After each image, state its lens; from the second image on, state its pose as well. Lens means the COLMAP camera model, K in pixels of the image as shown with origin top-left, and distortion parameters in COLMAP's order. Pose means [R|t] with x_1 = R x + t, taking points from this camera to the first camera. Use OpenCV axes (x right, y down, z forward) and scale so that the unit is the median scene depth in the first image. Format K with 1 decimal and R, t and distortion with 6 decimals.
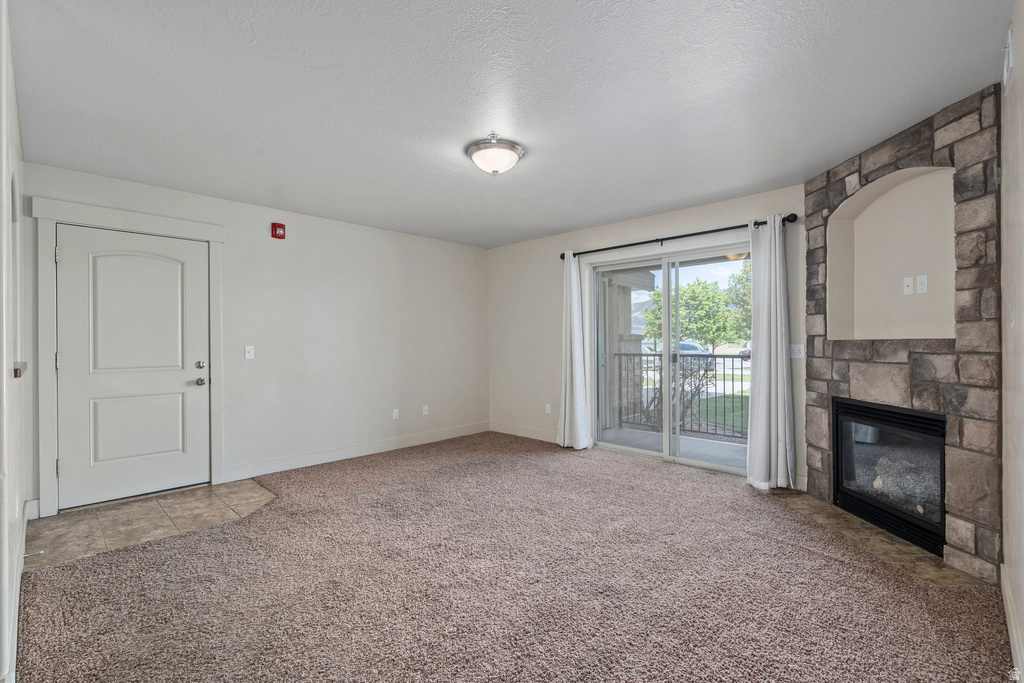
lens RADIAL K [[462.0, 0, 511.7], [0, 462.0, 343.1], [0, 0, 1]] dist [-0.005179, 0.001658]
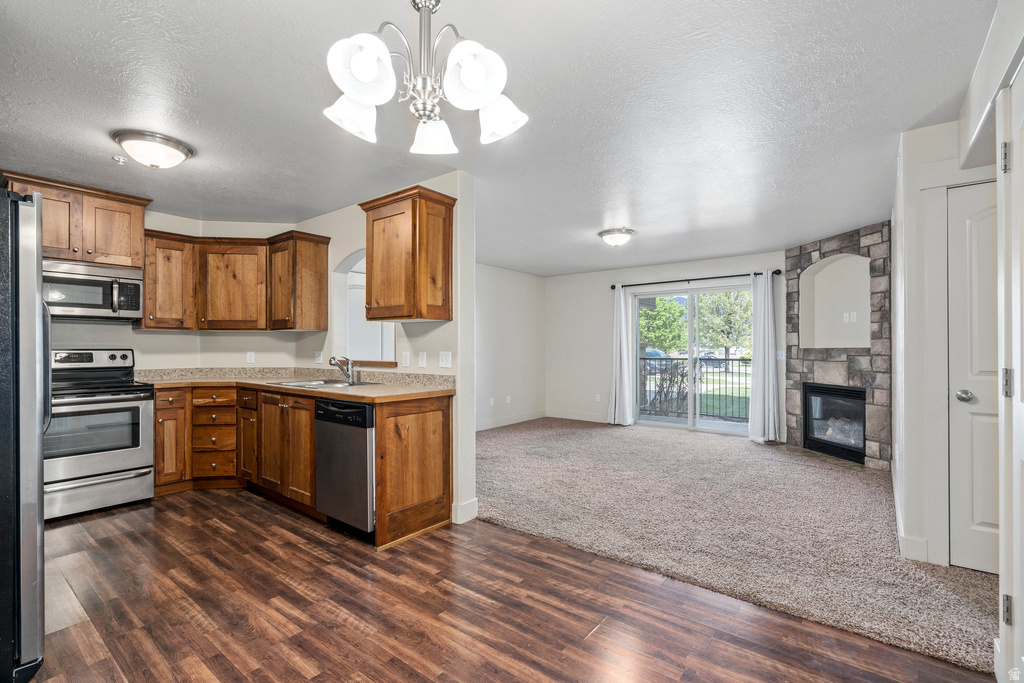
lens RADIAL K [[462.0, 0, 513.4], [0, 462.0, 347.6], [0, 0, 1]] dist [-0.005179, 0.001658]
pose [[0.994460, 0.004407, 0.105022, -0.563272], [-0.003860, 0.999978, -0.005409, 0.004529], [-0.105043, 0.004974, 0.994455, -0.591707]]
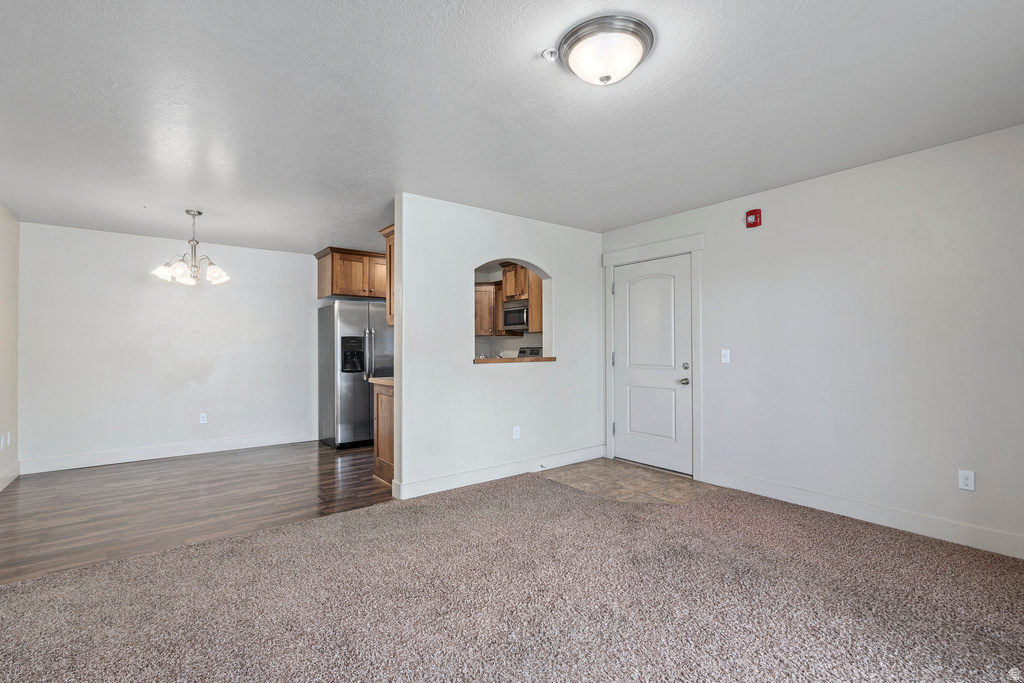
lens RADIAL K [[462.0, 0, 512.8], [0, 462.0, 342.3], [0, 0, 1]] dist [-0.005179, 0.001658]
pose [[-0.144311, -0.004577, -0.989522, 0.597183], [0.003370, 0.999981, -0.005117, -0.006587], [0.989527, -0.004073, -0.144293, 0.942317]]
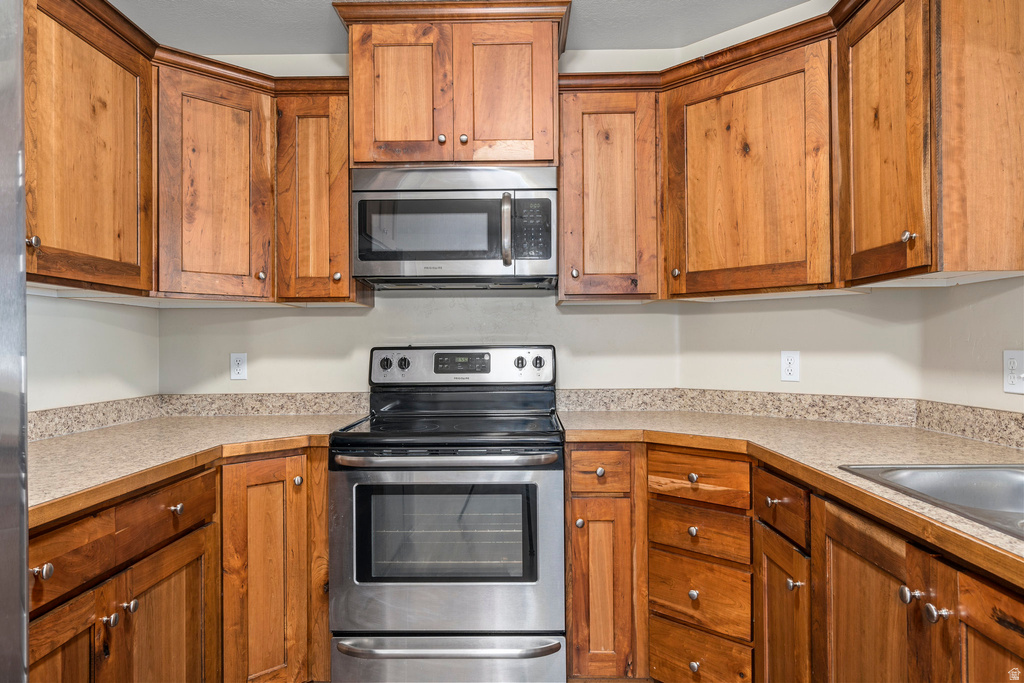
lens RADIAL K [[668.5, 0, 511.7], [0, 668.5, 340.7], [0, 0, 1]] dist [0.002806, 0.005533]
pose [[0.686141, -0.005693, -0.727446, -0.887173], [0.002410, 0.999982, -0.005554, 0.004252], [0.727464, 0.002058, 0.686142, 0.165530]]
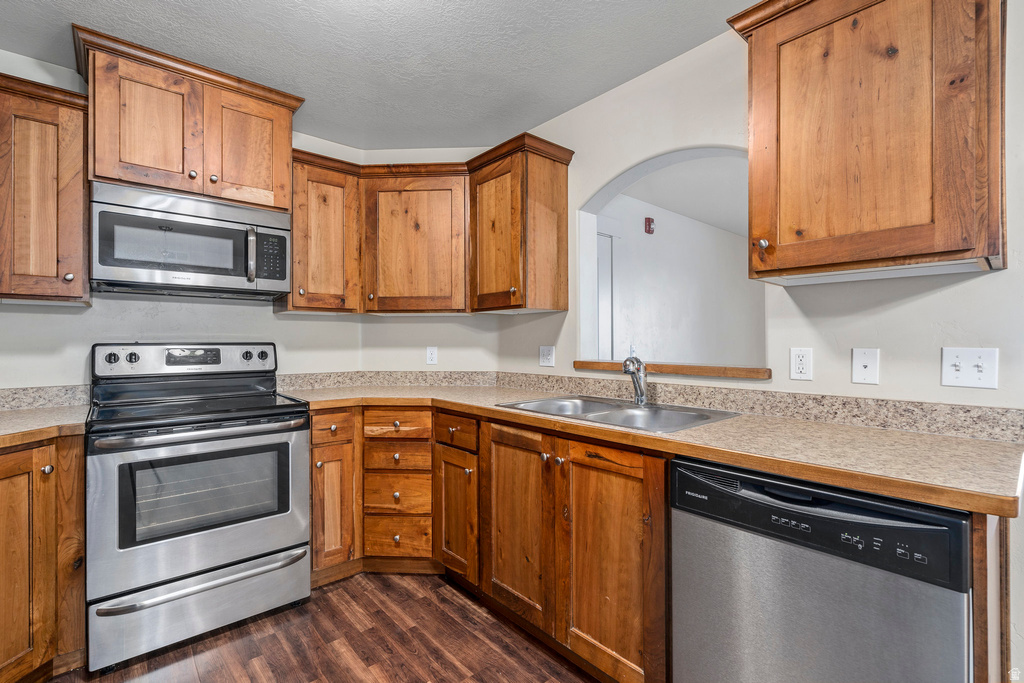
lens RADIAL K [[462.0, 0, 512.6], [0, 462.0, 341.7], [0, 0, 1]] dist [-0.005179, 0.001658]
pose [[0.996607, 0.002831, -0.082260, -0.998276], [-0.003123, 0.999989, -0.003417, 0.005264], [0.082249, 0.003662, 0.996605, 0.019149]]
